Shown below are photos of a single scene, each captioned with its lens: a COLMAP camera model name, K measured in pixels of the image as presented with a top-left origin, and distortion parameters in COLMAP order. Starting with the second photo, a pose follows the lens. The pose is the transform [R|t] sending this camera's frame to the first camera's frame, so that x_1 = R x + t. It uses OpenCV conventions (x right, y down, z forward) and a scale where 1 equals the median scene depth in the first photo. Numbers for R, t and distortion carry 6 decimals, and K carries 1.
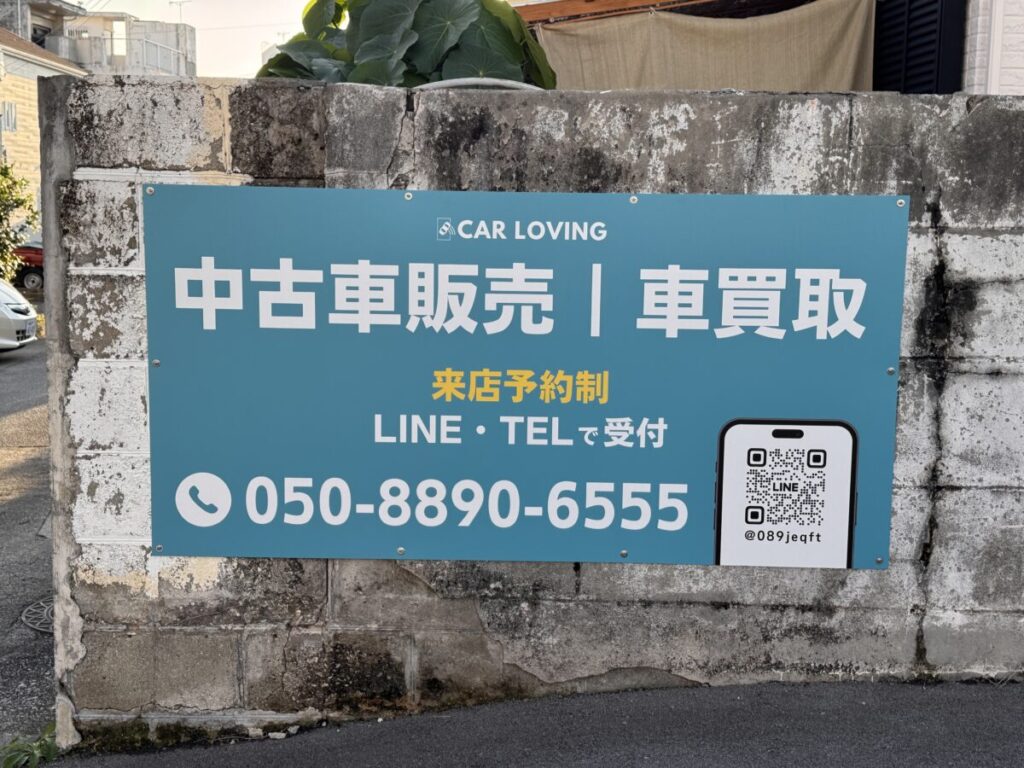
lens RADIAL K [[1275.1, 0, 511.6], [0, 1275.1, 386.3], [0, 0, 1]] dist [0.119144, 0.000000]
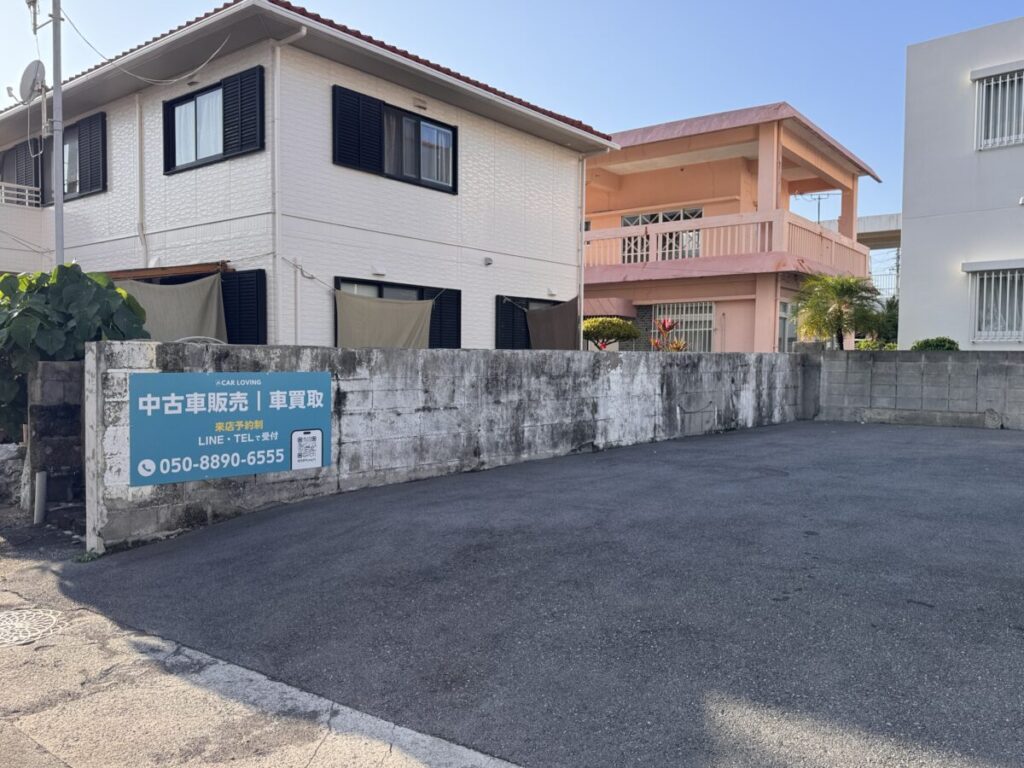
lens RADIAL K [[795.6, 0, 512.2], [0, 795.6, 388.4], [0, 0, 1]] dist [0.017851, 0.001763]
pose [[0.703911, -0.038342, 0.709253, -1.039273], [0.096585, 0.994434, -0.042099, 0.063716], [-0.703691, 0.098137, 0.703696, -1.126660]]
